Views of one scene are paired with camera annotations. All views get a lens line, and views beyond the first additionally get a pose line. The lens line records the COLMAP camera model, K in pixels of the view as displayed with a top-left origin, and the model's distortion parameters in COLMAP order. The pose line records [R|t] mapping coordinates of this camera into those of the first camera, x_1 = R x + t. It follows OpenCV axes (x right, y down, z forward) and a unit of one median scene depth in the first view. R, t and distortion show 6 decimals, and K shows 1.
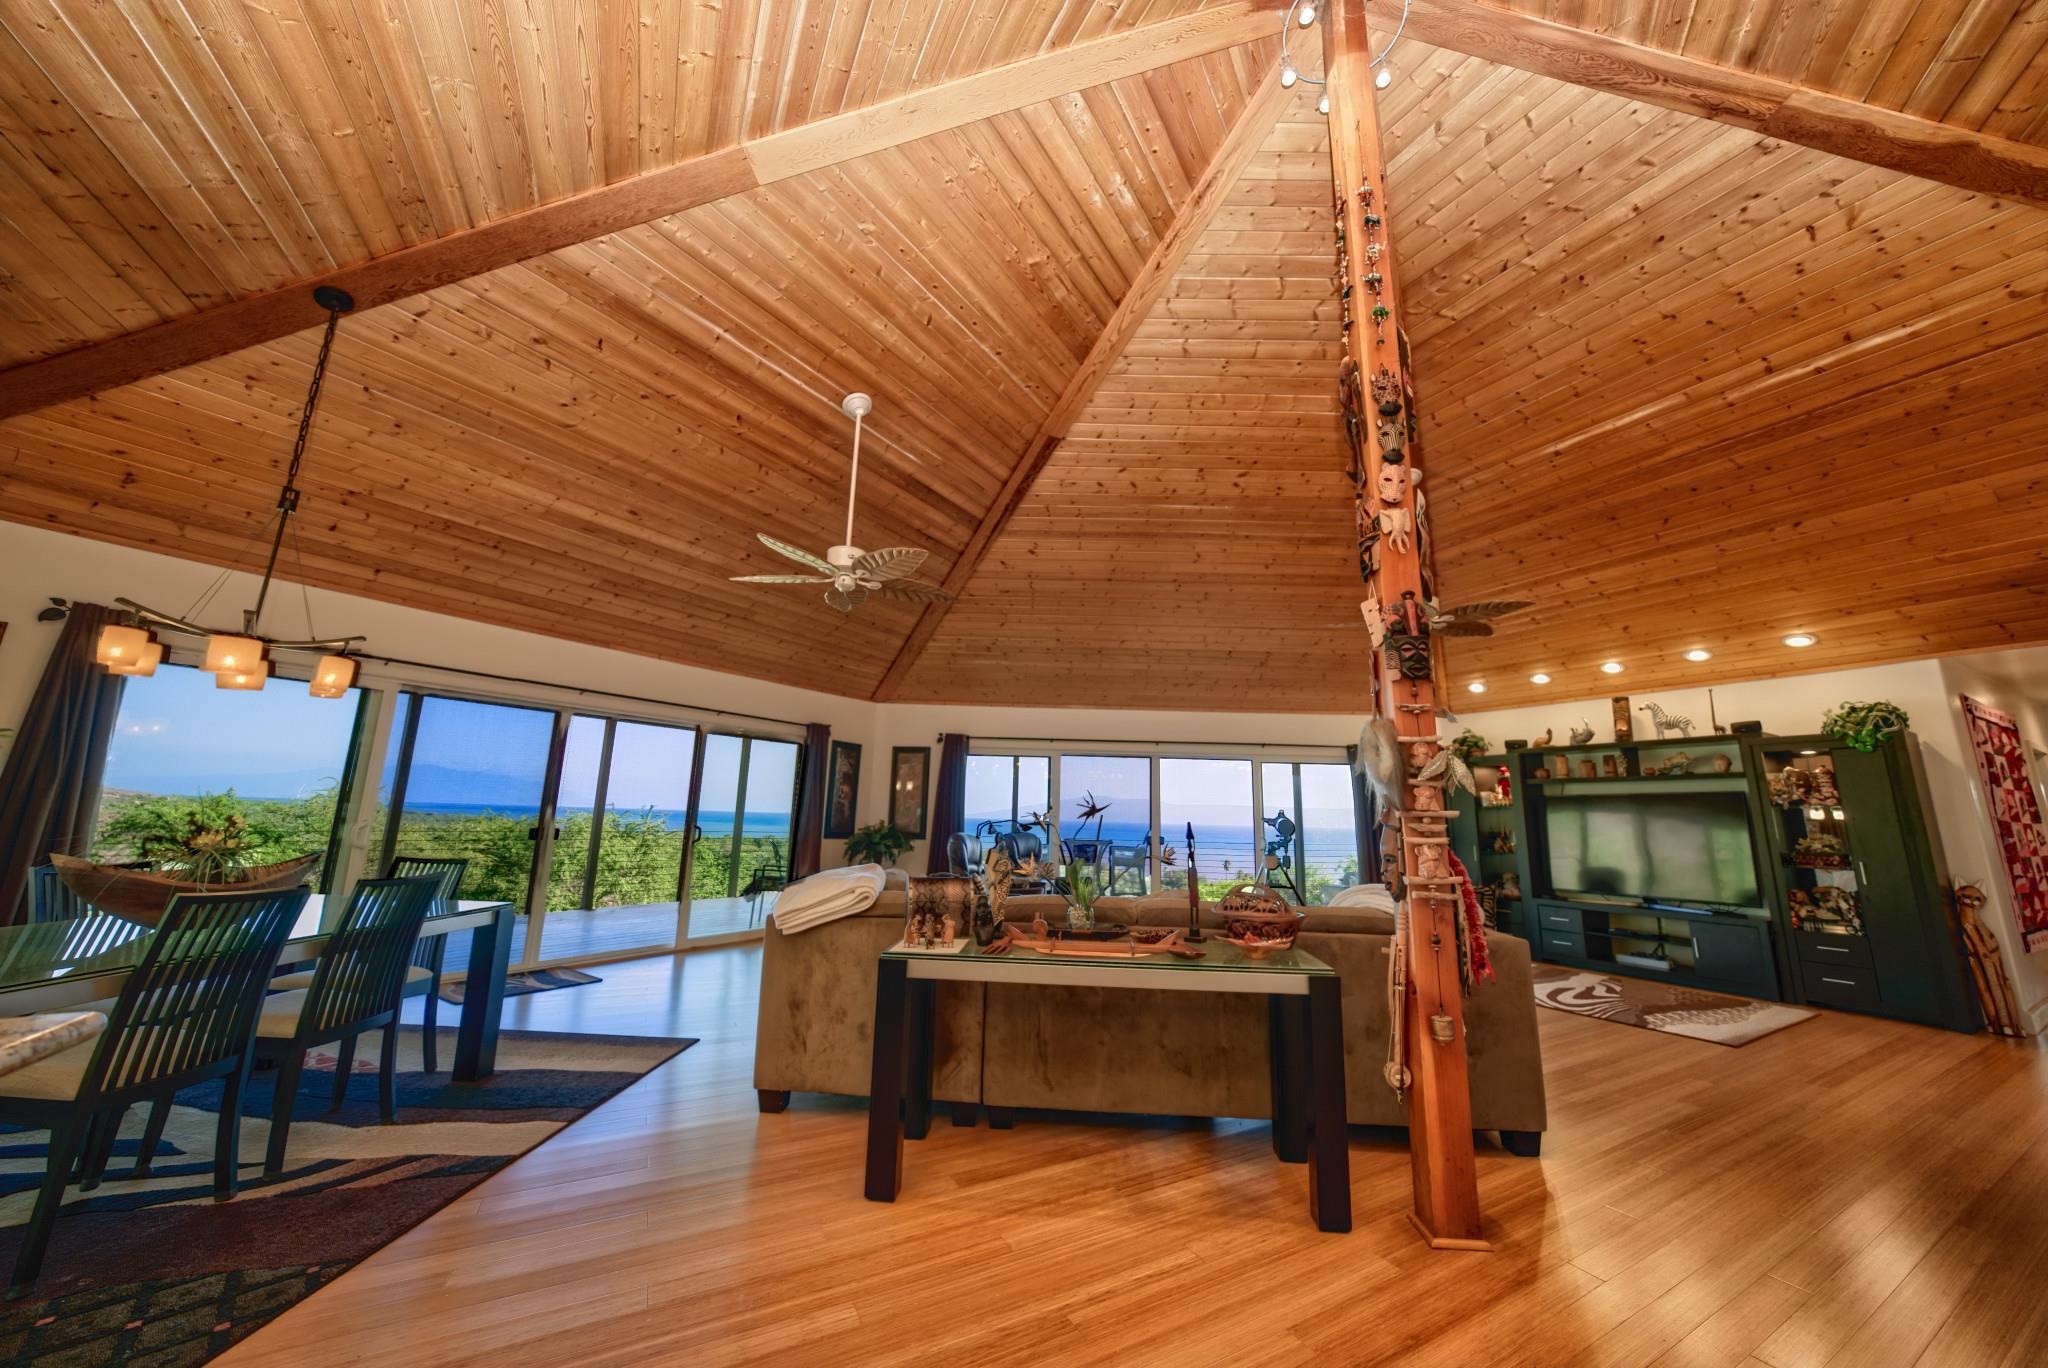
lens RADIAL K [[700.0, 0, 1033.8], [0, 700.0, 675.9], [0, 0, 1]] dist [-0.026018, 0.005556]
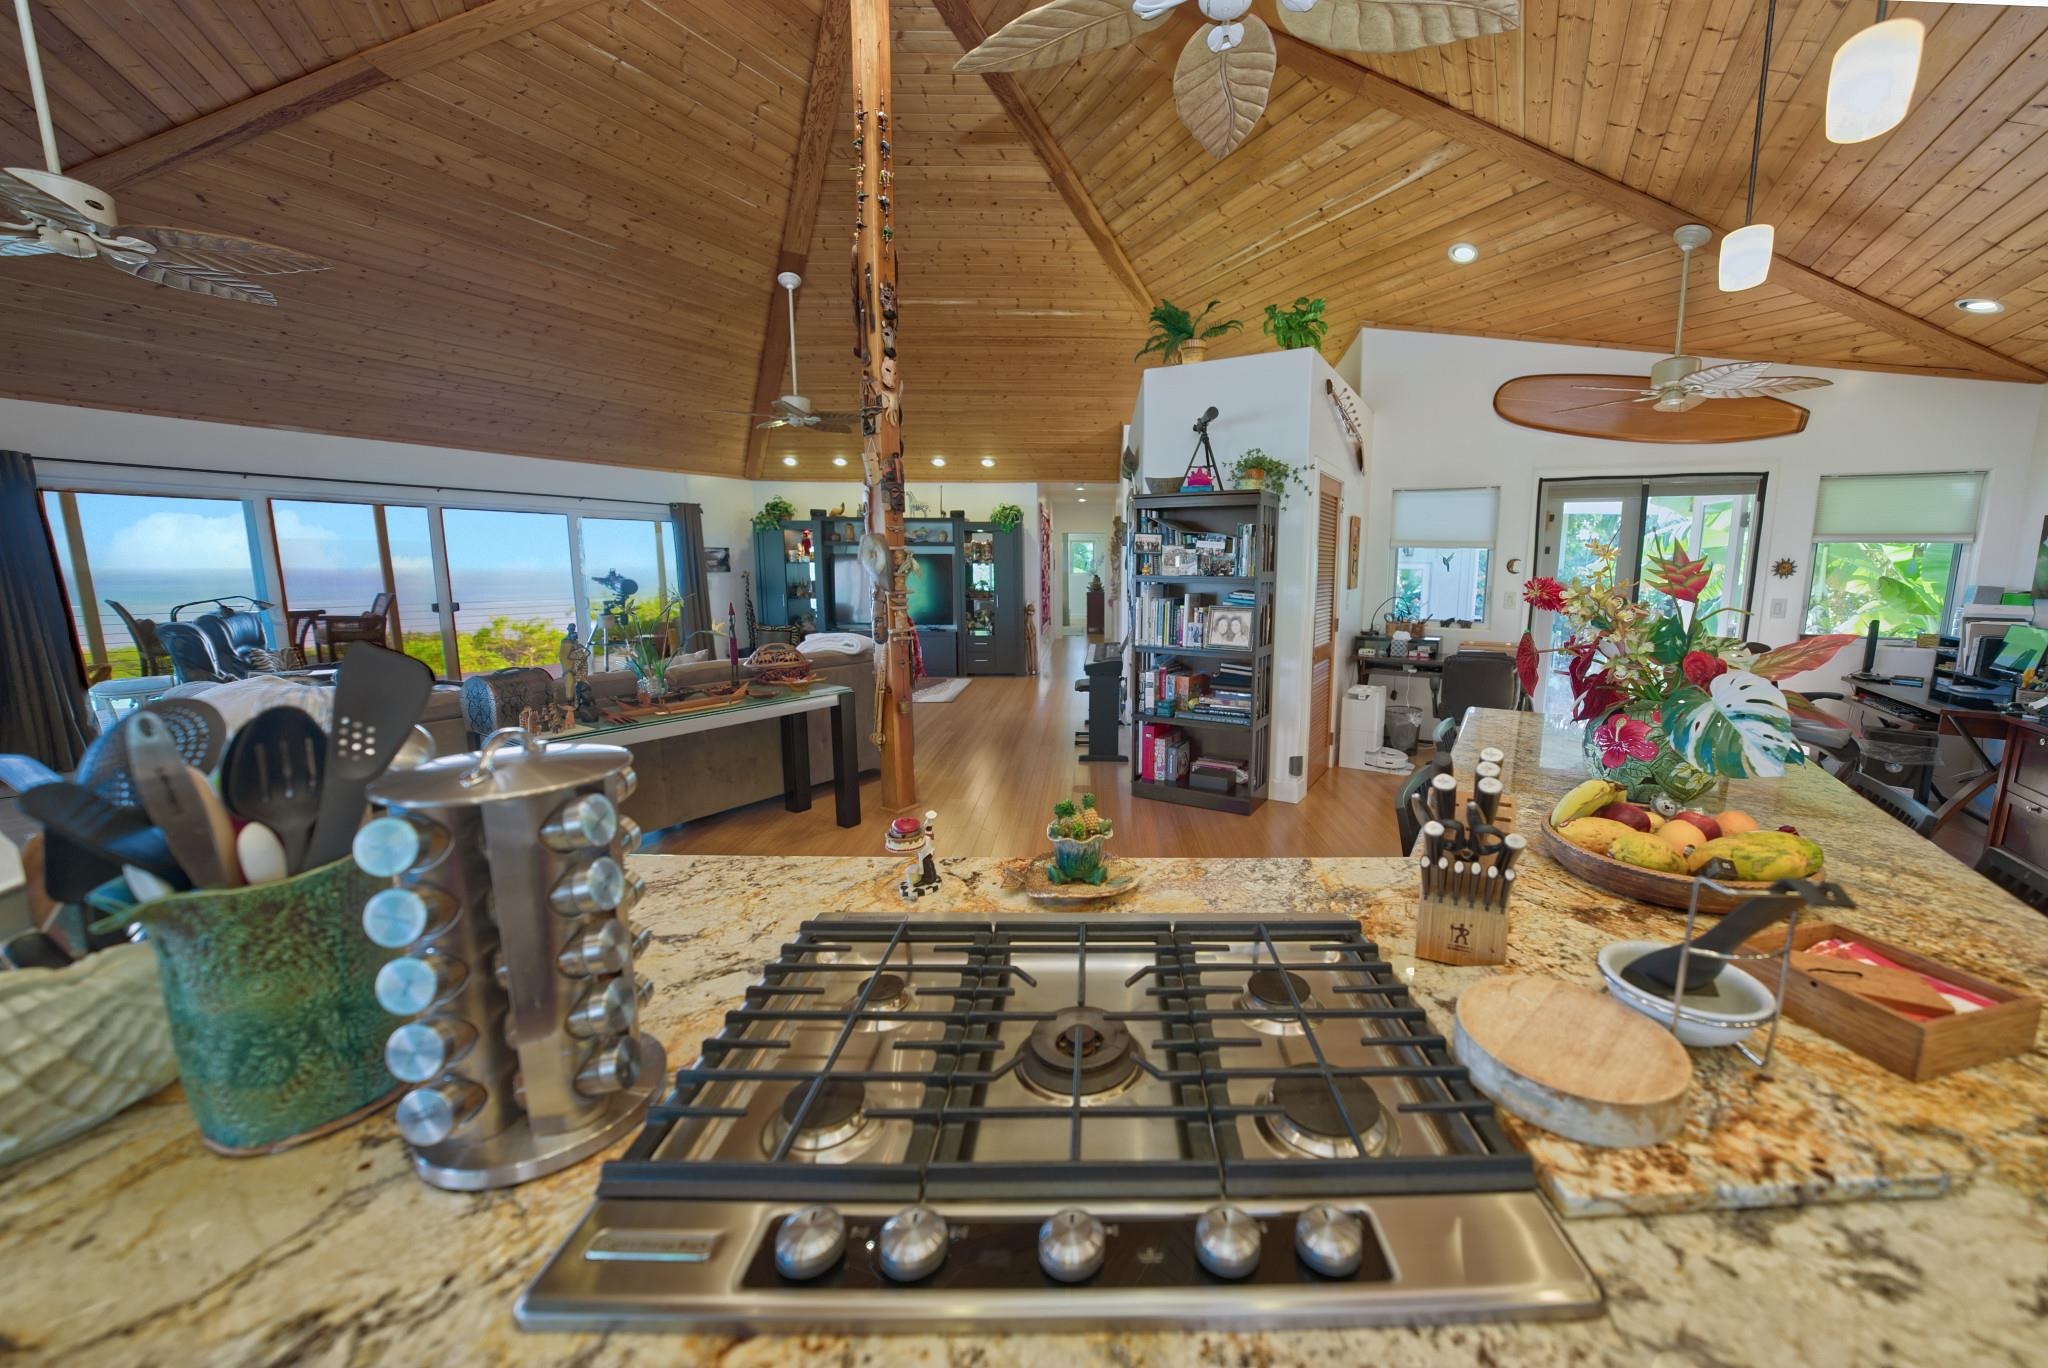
lens RADIAL K [[740.6, 0, 1113.4], [0, 740.6, 675.8], [0, 0, 1]] dist [-0.028477, 0.005541]
pose [[0.457849, -0.152770, 0.875806, -0.331671], [-0.172222, 0.951223, 0.255959, -0.066075], [-0.872189, -0.268023, 0.409206, -0.104460]]
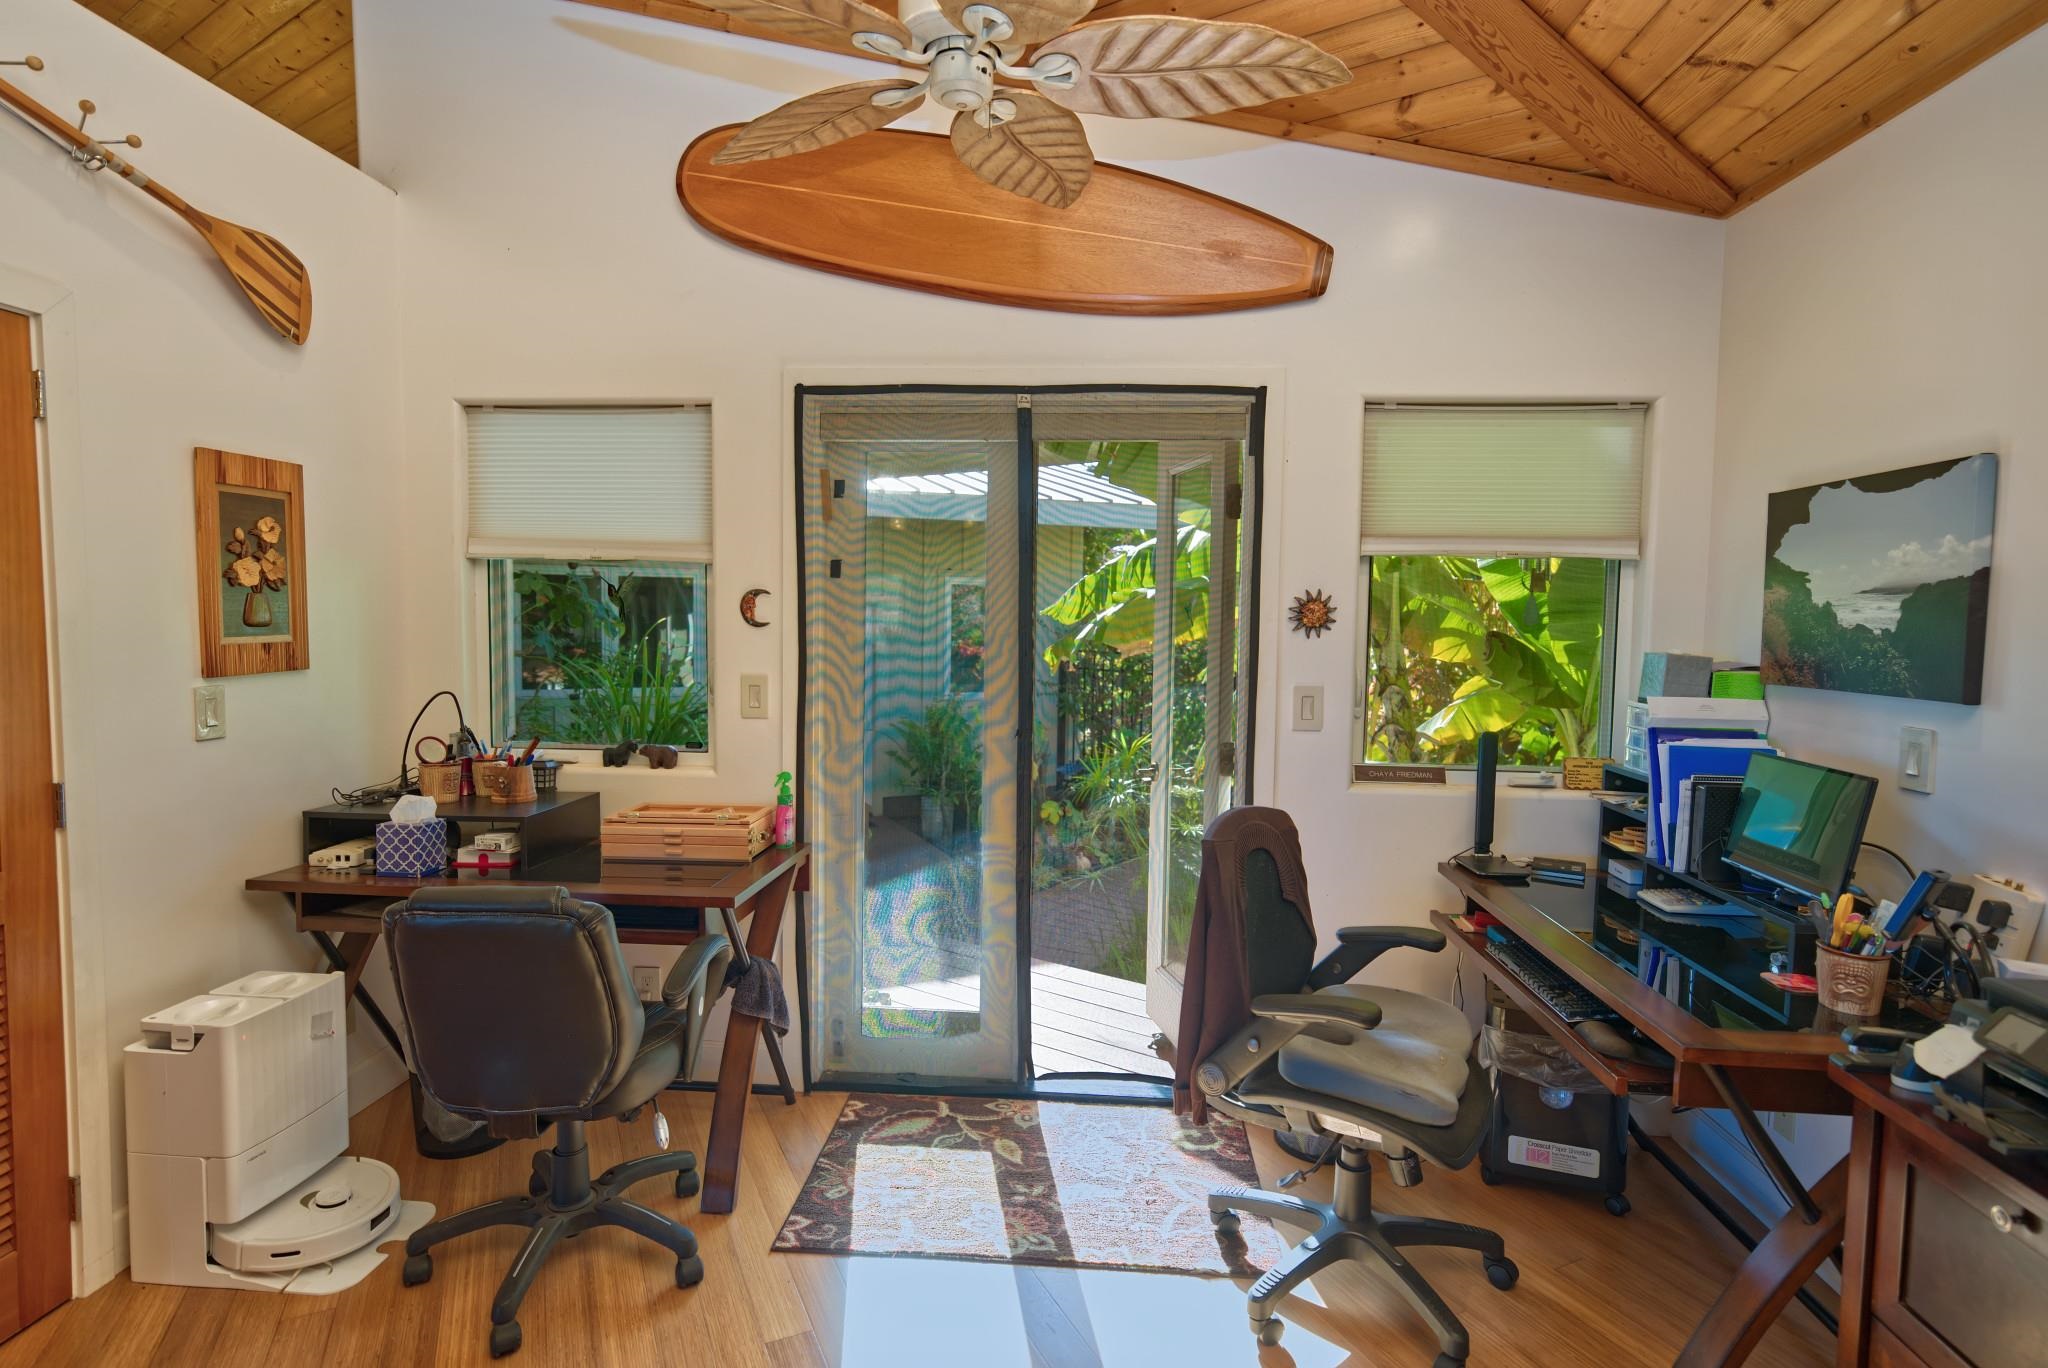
lens RADIAL K [[1057.3, 0, 1024.0], [0, 1057.3, 684.0], [0, 0, 1]] dist [-0.003674, -0.000607]
pose [[0.063717, -0.090020, 0.993900, 0.261548], [-0.209324, 0.972563, 0.101507, -0.093259], [-0.975768, -0.214515, 0.043126, -0.300656]]
